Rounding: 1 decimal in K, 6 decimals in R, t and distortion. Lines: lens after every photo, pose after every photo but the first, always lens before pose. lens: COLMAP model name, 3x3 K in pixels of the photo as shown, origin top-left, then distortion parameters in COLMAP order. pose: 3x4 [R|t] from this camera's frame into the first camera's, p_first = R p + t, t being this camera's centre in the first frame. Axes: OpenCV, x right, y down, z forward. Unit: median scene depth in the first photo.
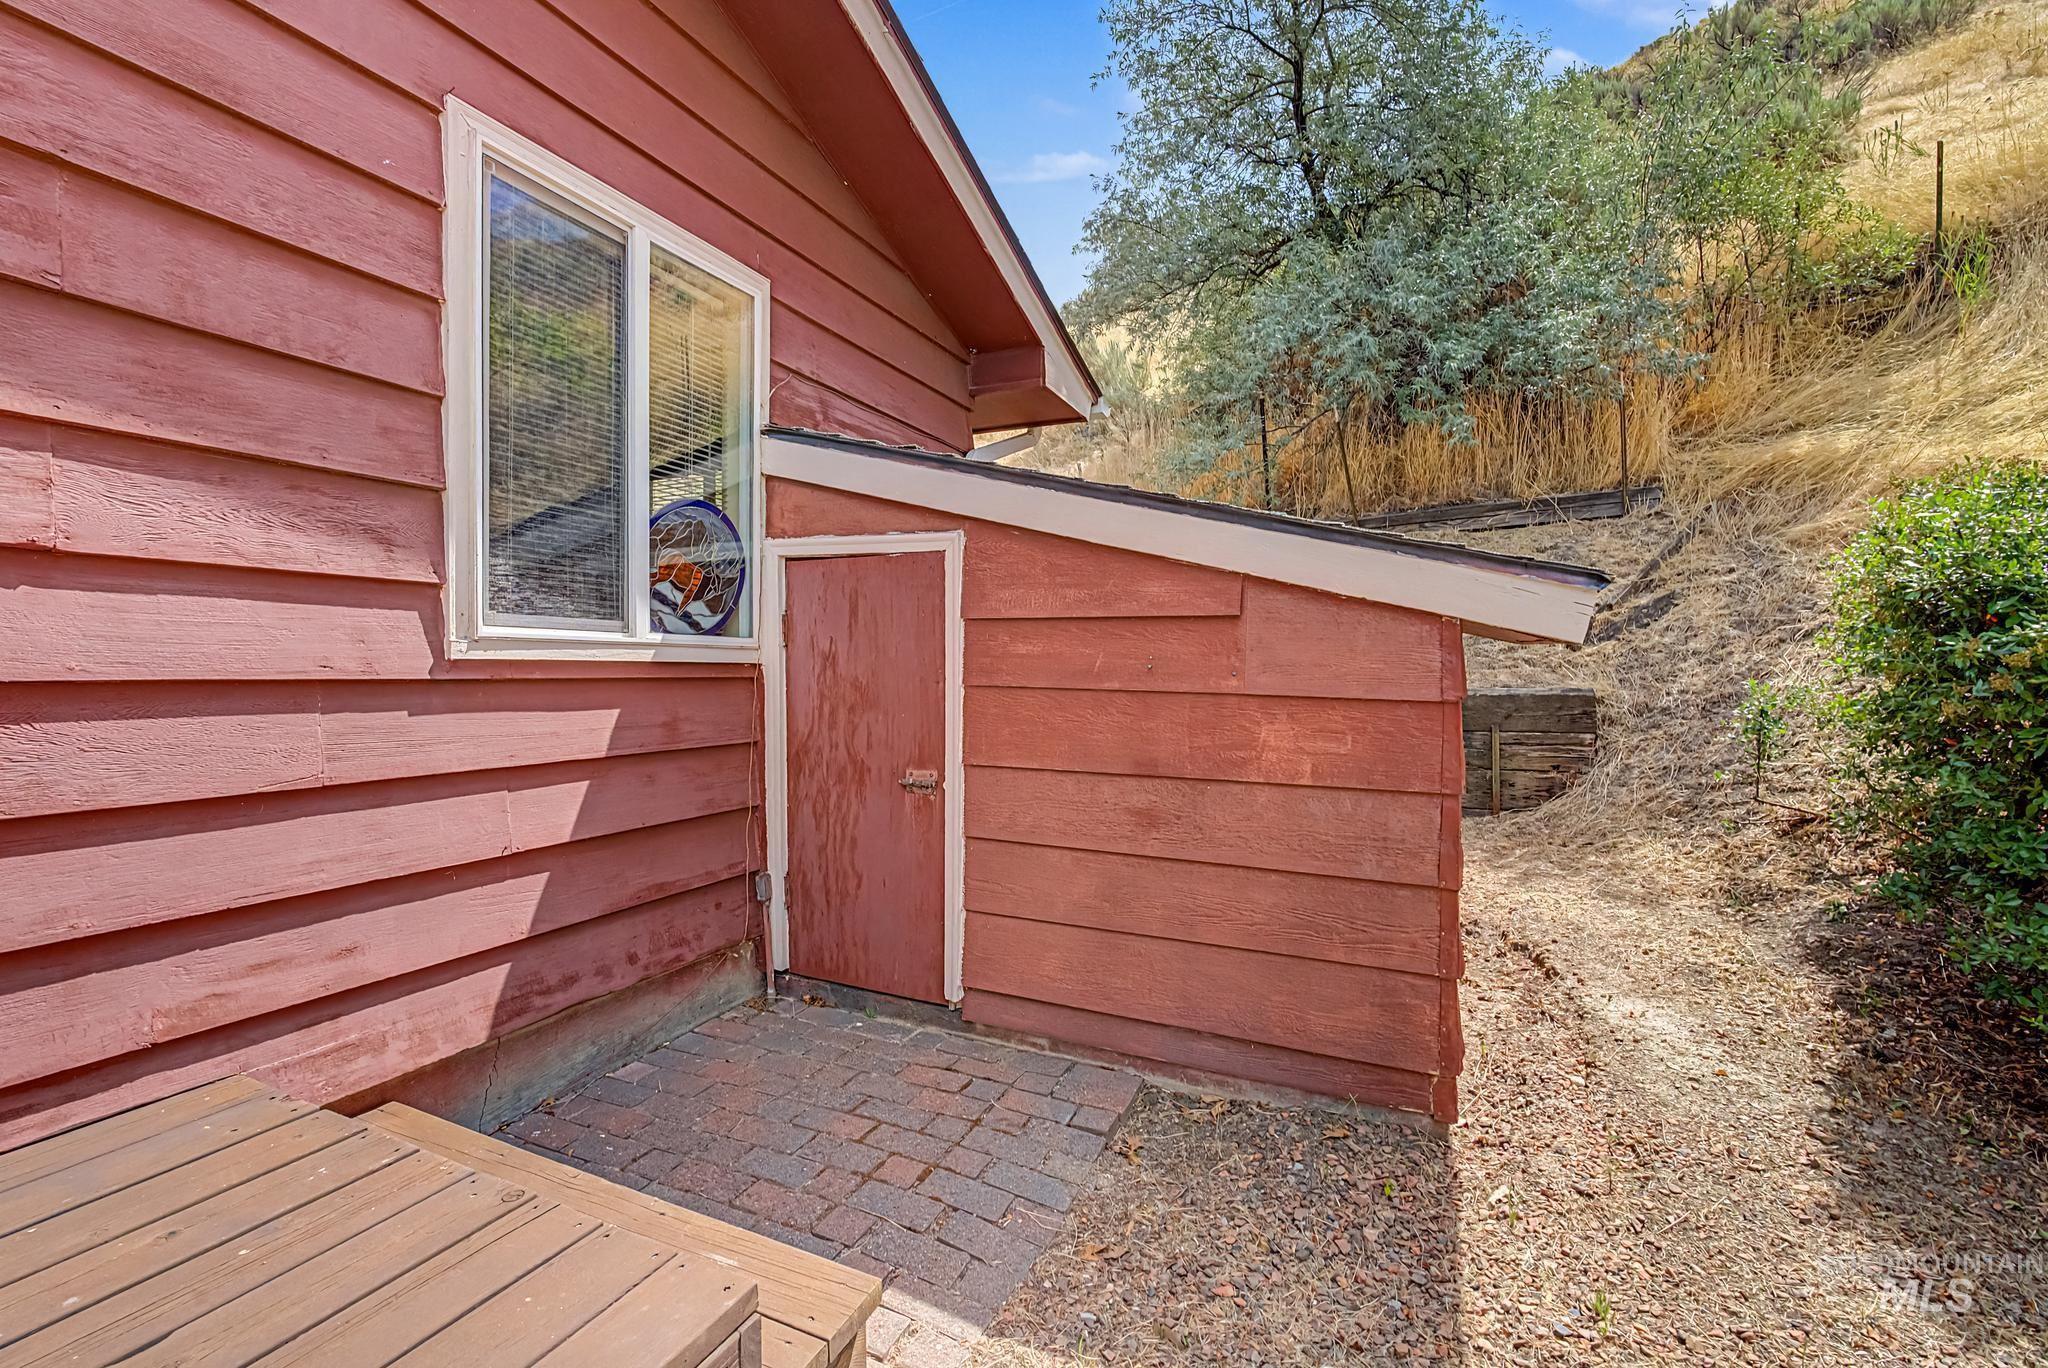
lens RADIAL K [[905.7, 0, 1024.0], [0, 905.7, 684.0], [0, 0, 1]] dist [-0.001947, -0.000417]
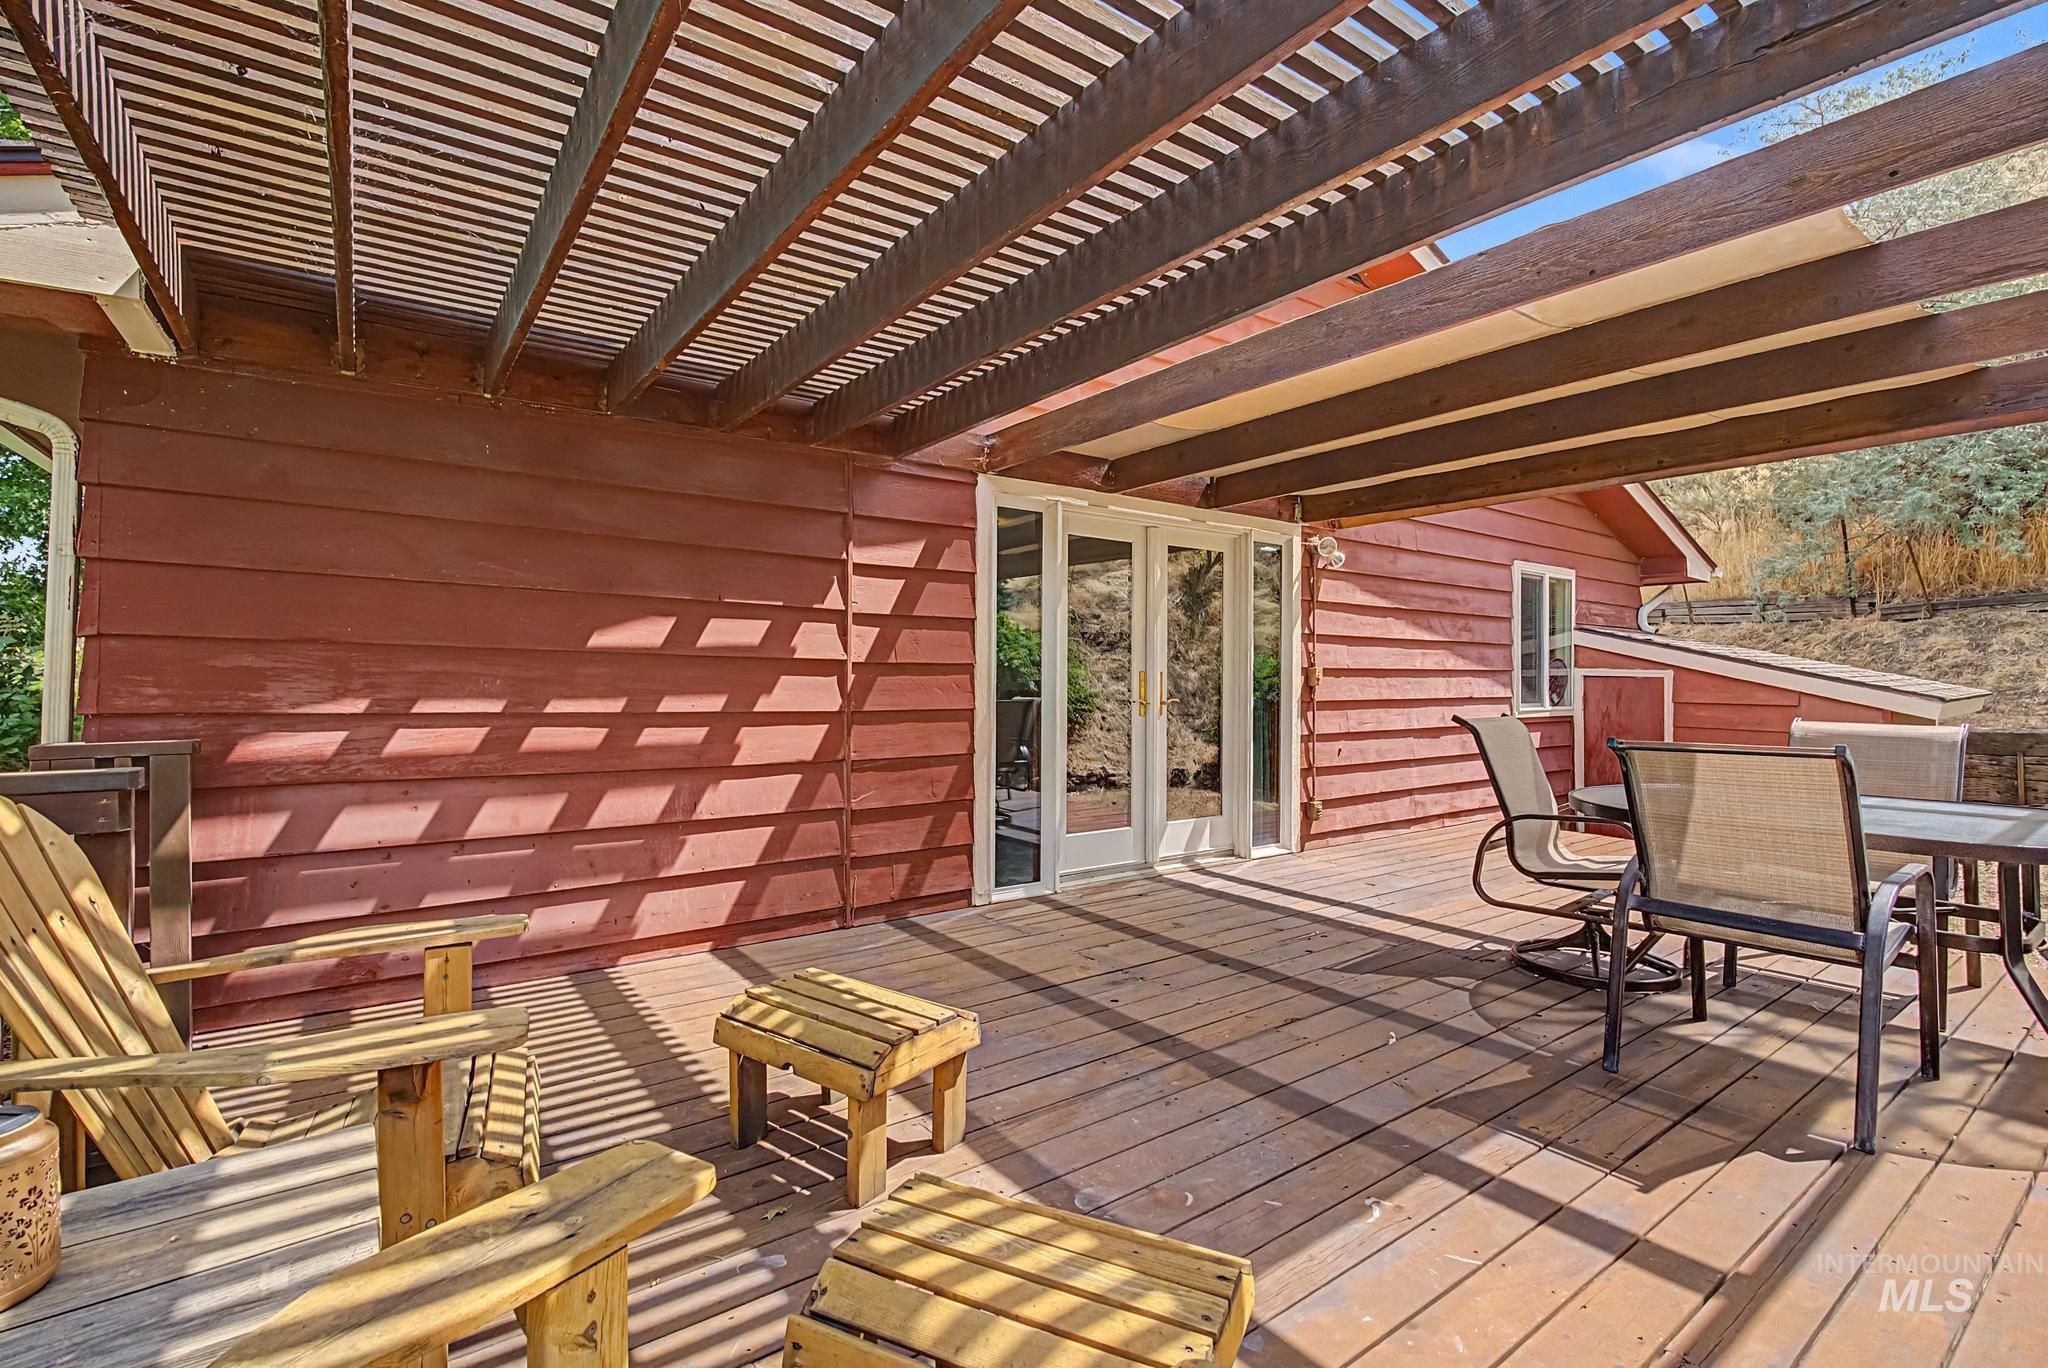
lens RADIAL K [[905.7, 0, 1024.0], [0, 905.7, 684.0], [0, 0, 1]] dist [-0.001947, -0.000417]
pose [[0.871485, 0.003380, -0.490411, -0.396678], [-0.008753, 0.999924, -0.008663, -0.077983], [0.490344, 0.011843, 0.871448, -2.149077]]
